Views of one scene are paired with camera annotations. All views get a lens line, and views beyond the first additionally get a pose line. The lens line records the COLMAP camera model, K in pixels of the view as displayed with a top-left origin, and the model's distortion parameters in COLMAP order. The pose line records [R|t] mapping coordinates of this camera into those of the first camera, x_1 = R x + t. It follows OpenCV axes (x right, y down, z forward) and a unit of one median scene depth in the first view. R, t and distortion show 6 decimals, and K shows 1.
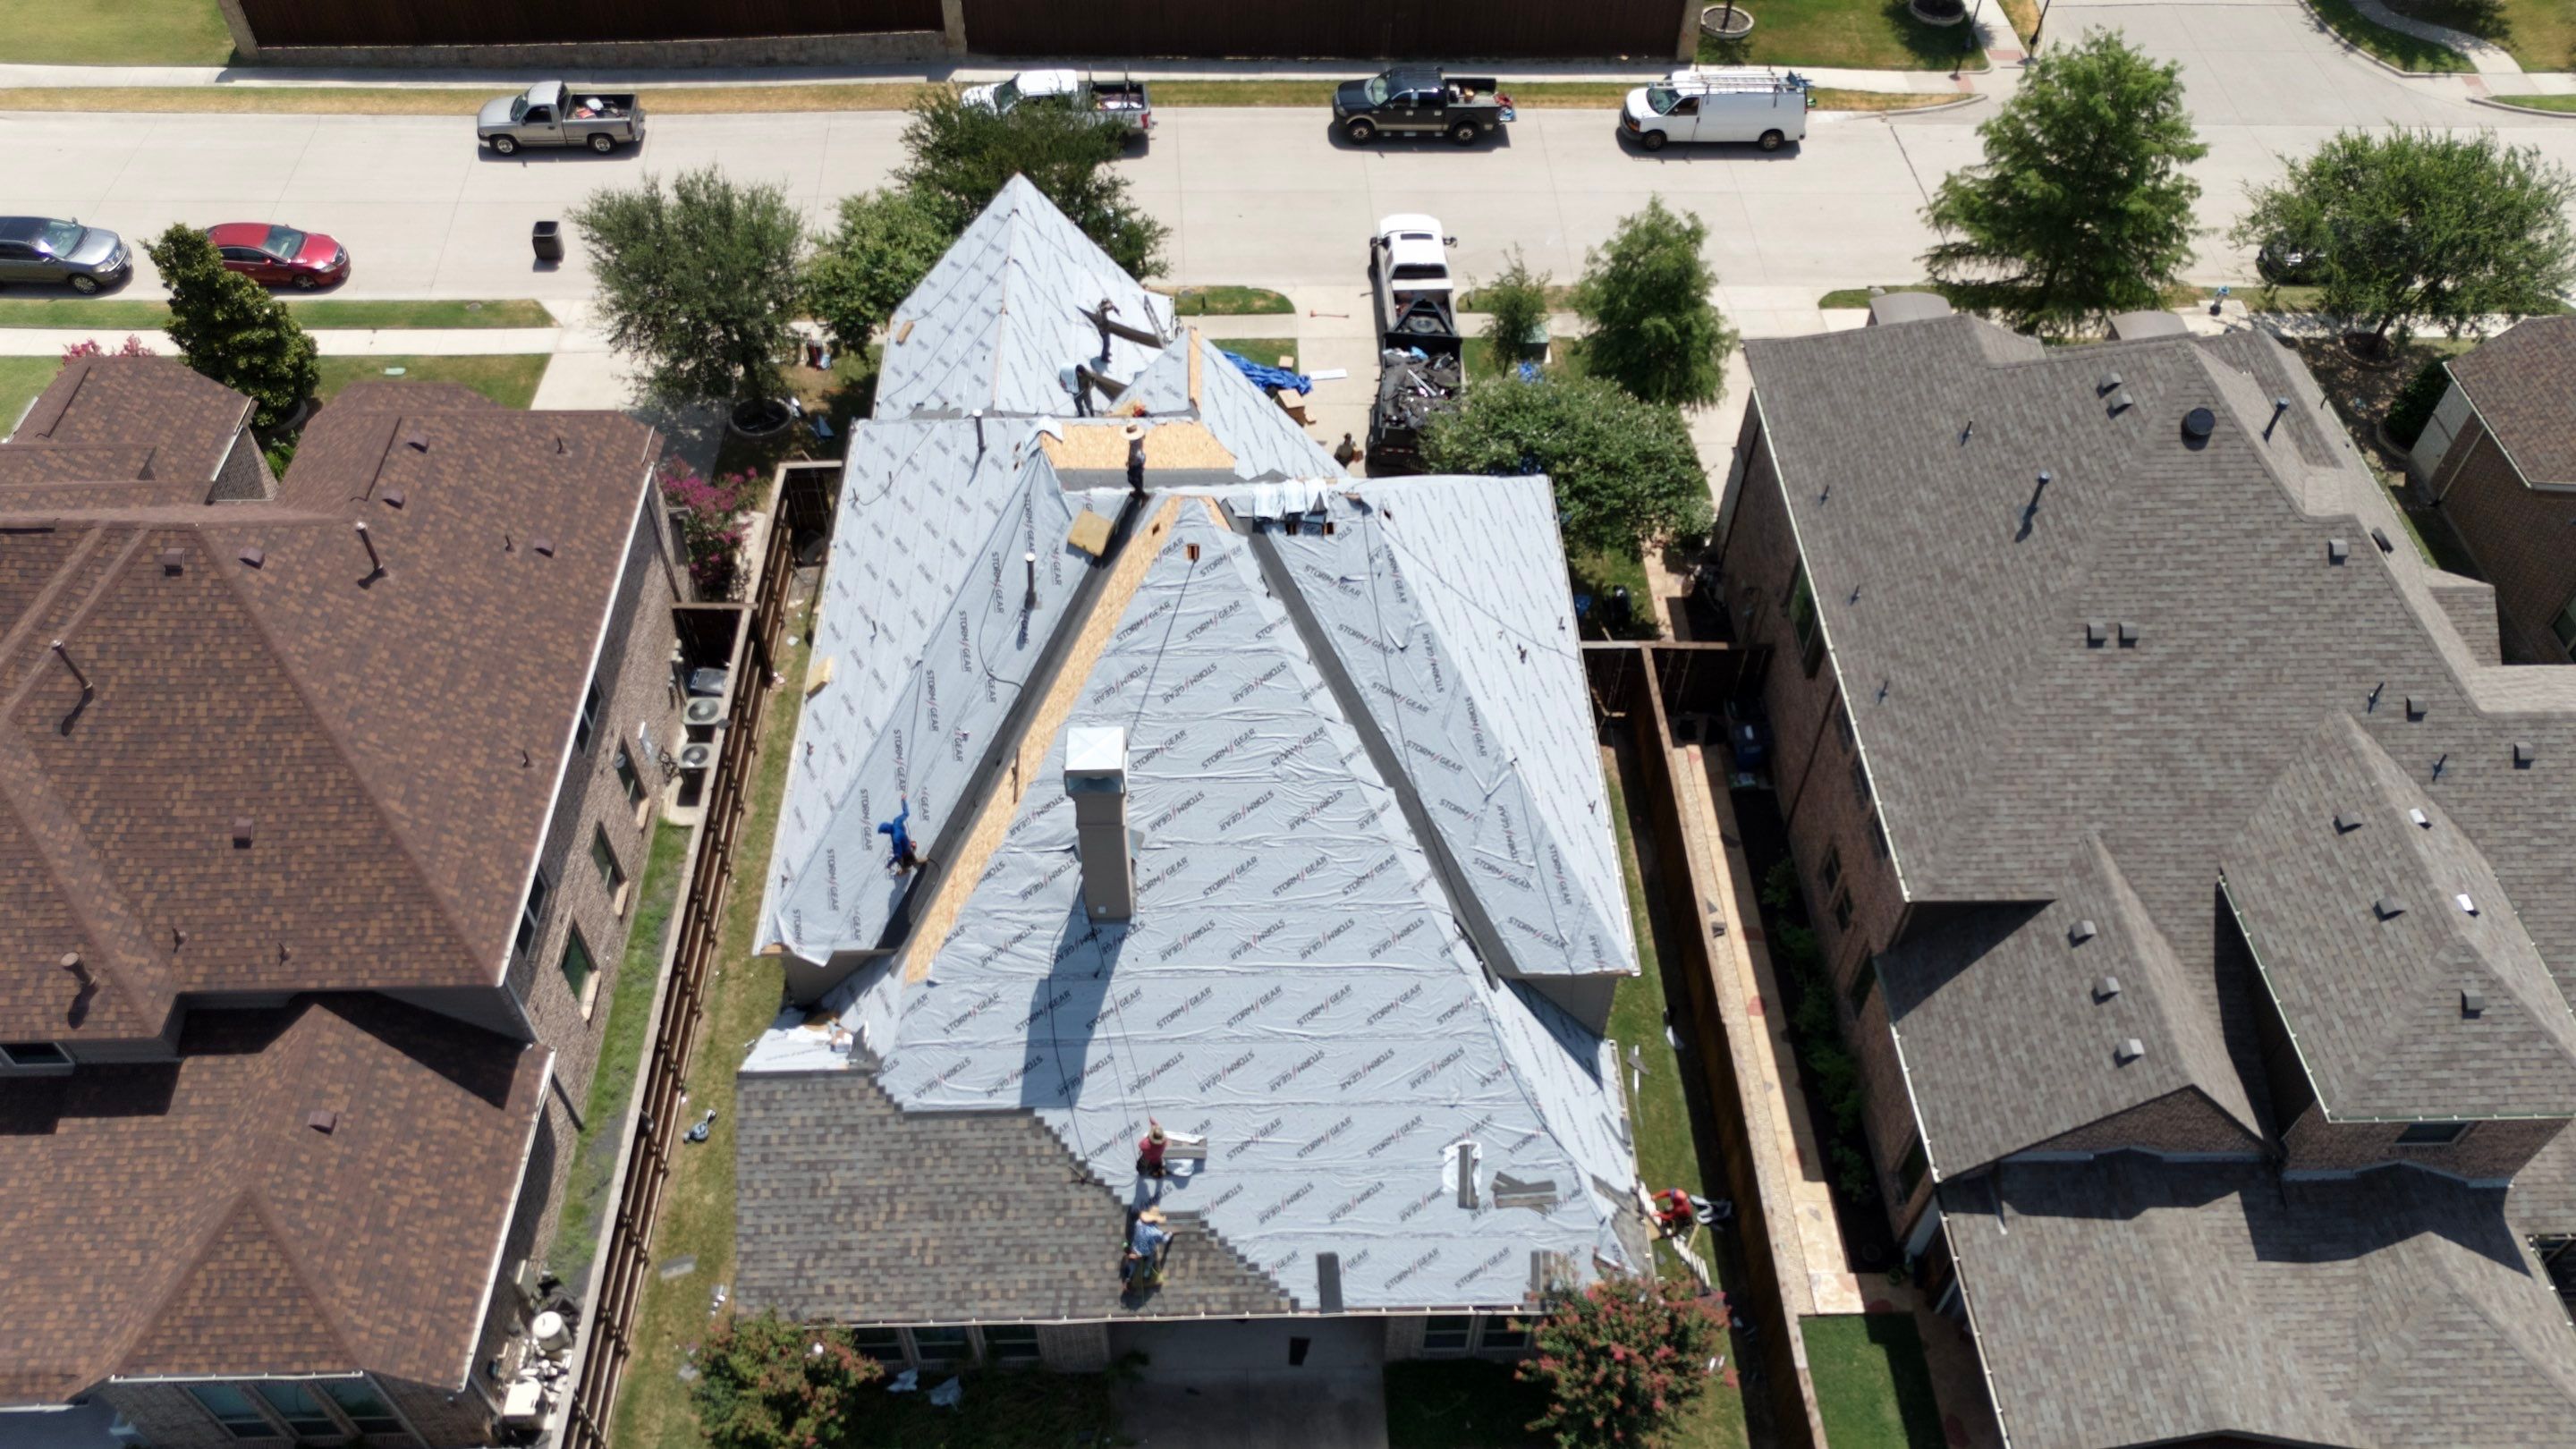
lens RADIAL K [[1889.5, 0, 1297.0], [0, 1889.5, 739.9], [0, 0, 1]] dist [0.079724, -0.080807]
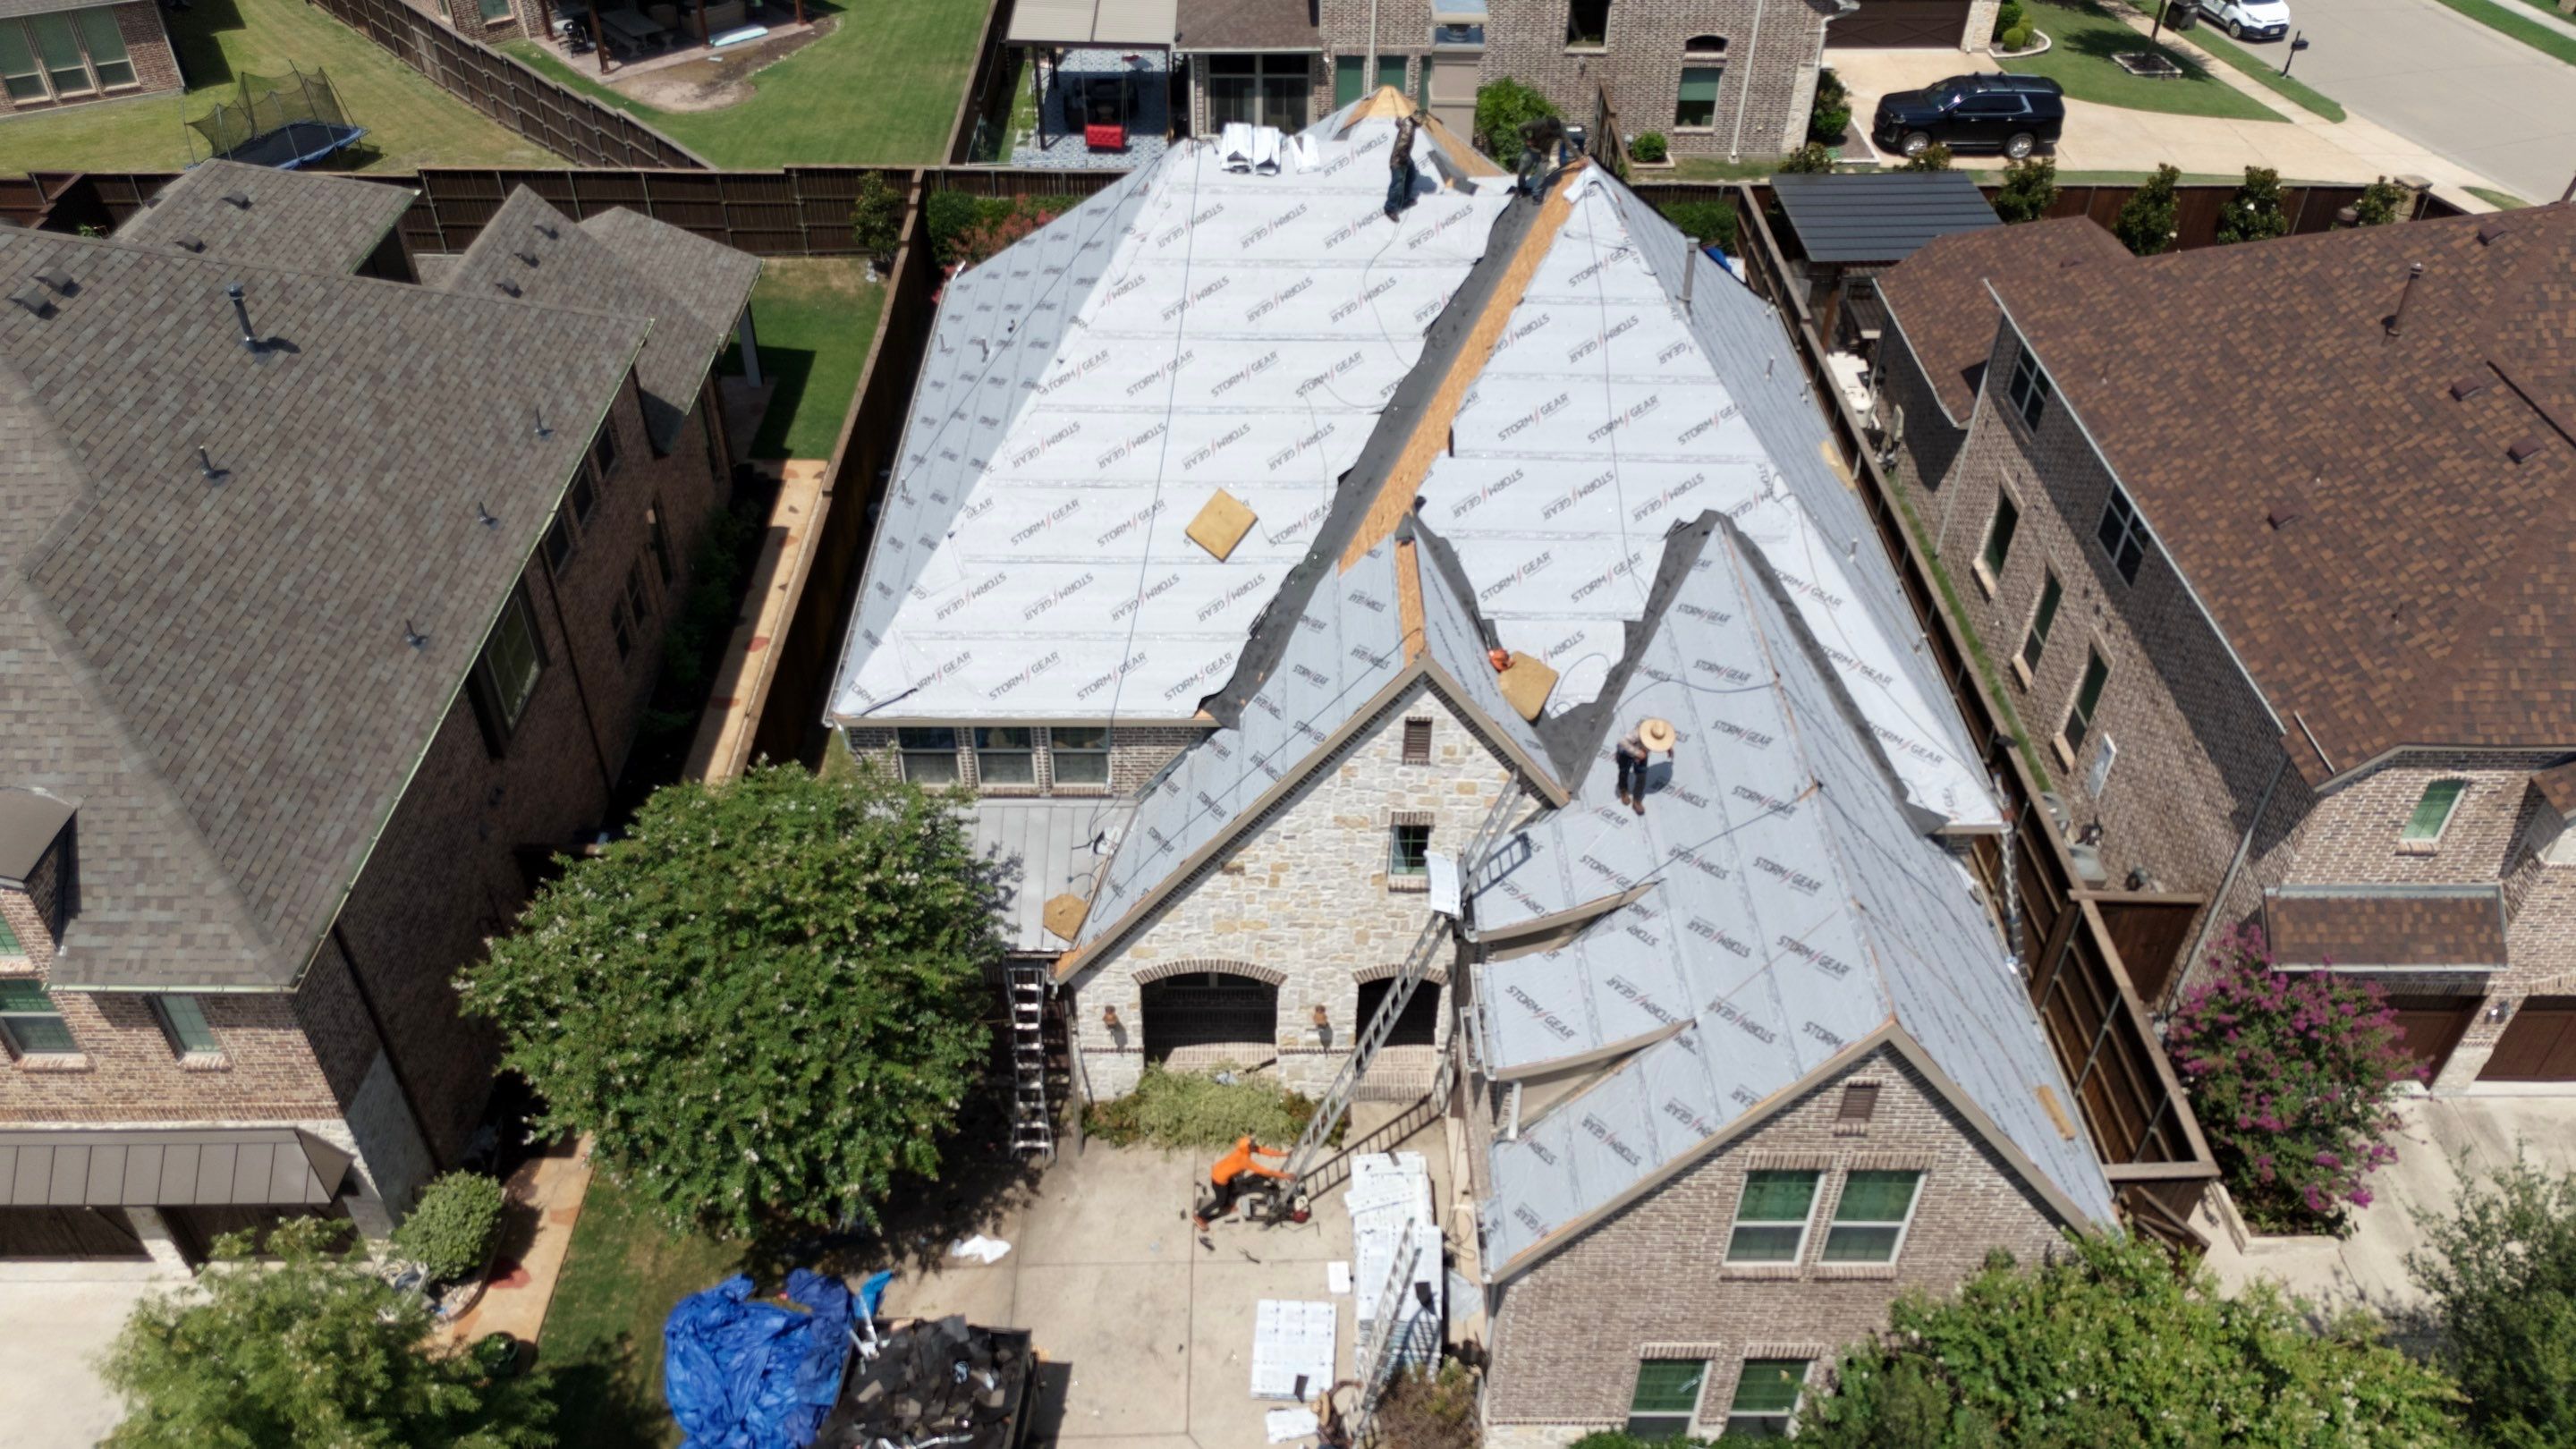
lens RADIAL K [[1889.5, 0, 1280.0], [0, 1889.5, 720.6], [0, 0, 1]] dist [0.079724, -0.080807]
pose [[-0.999357, -0.035848, 0.000371, -0.018135], [-0.000910, 0.035702, 0.999362, -0.929006], [-0.035838, 0.998719, -0.035712, 1.255246]]
